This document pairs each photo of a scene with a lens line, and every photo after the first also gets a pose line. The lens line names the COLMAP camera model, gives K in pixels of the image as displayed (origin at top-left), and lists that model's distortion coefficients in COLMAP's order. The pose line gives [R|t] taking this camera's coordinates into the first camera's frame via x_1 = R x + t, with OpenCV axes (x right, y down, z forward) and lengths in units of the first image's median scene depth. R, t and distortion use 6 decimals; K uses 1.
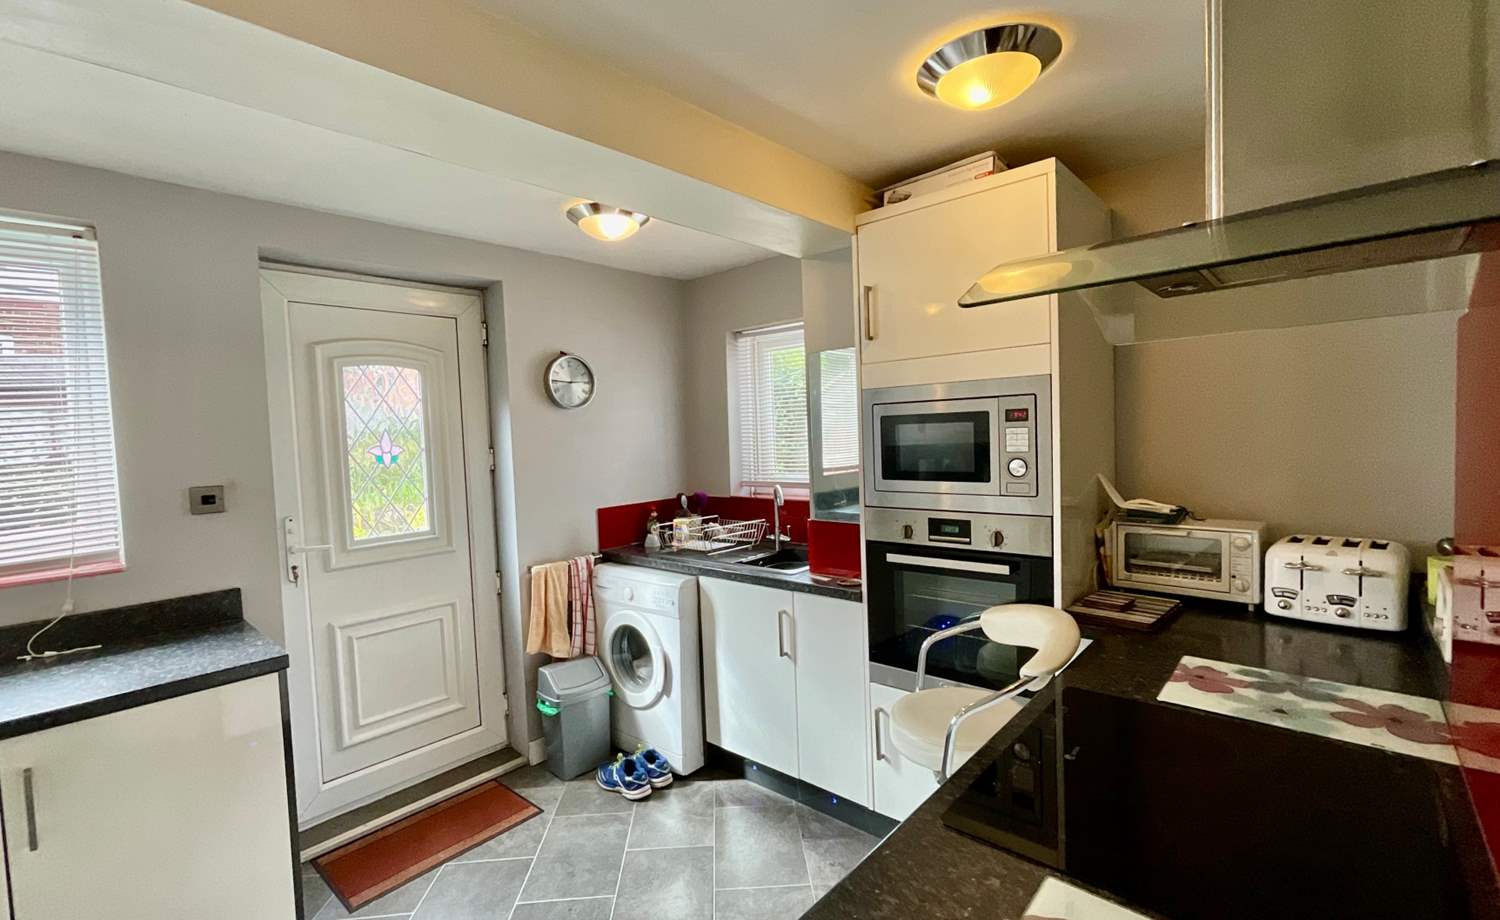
lens RADIAL K [[641.8, 0, 743.7], [0, 641.8, 464.5], [0, 0, 1]] dist [-0.003796, 0.000343]
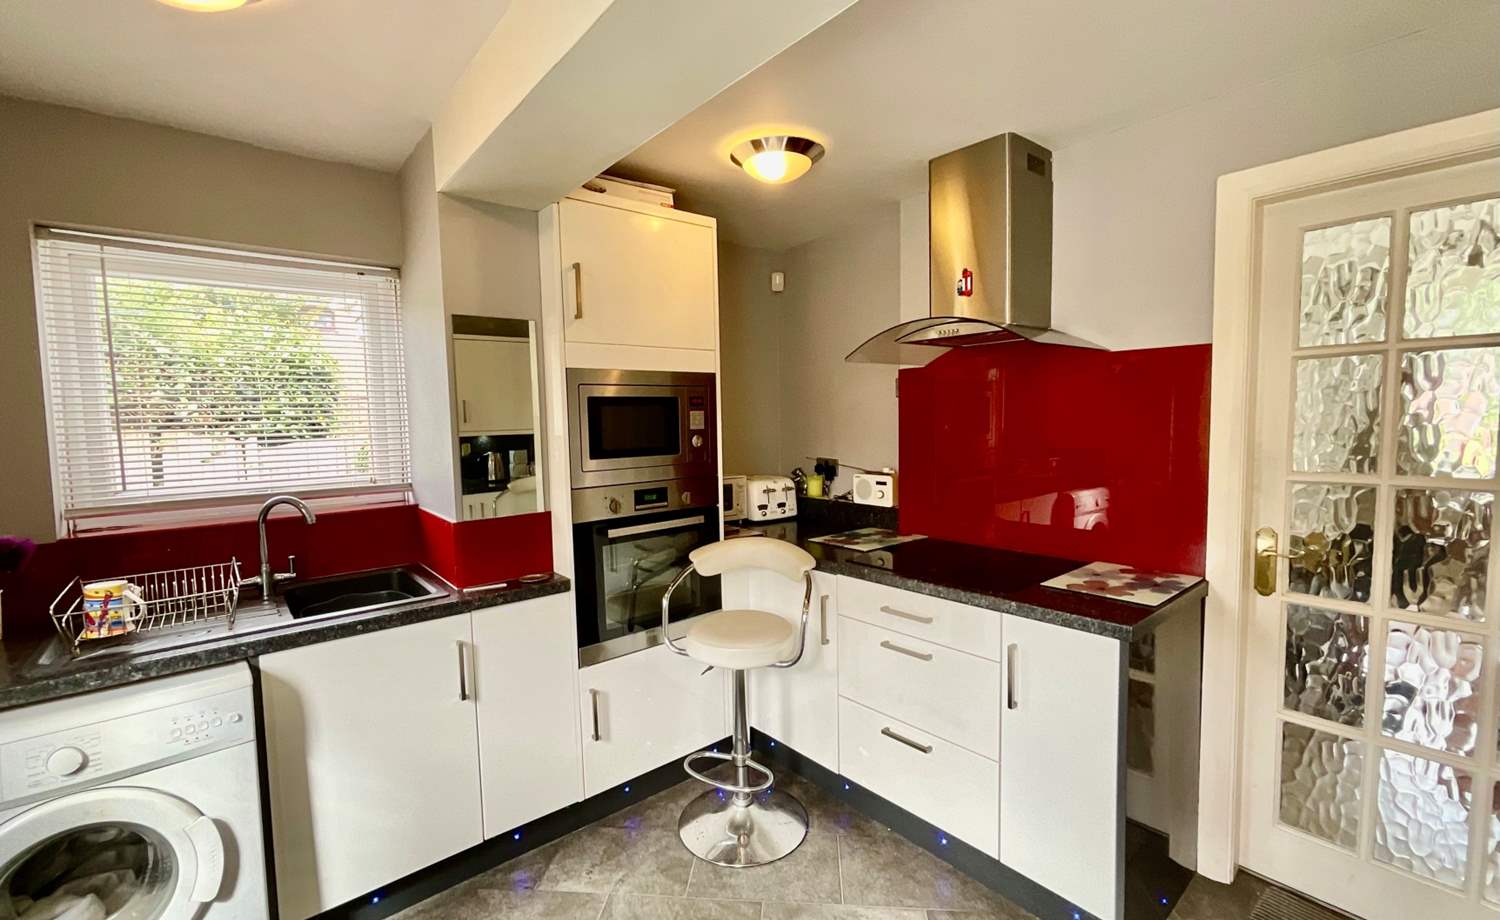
lens RADIAL K [[641.8, 0, 745.3], [0, 641.8, 457.8], [0, 0, 1]] dist [-0.003796, 0.000343]
pose [[0.152918, -0.039672, 0.987442, -0.769335], [0.062697, 0.997570, 0.030370, 0.004870], [-0.986248, 0.057266, 0.155033, 0.628385]]
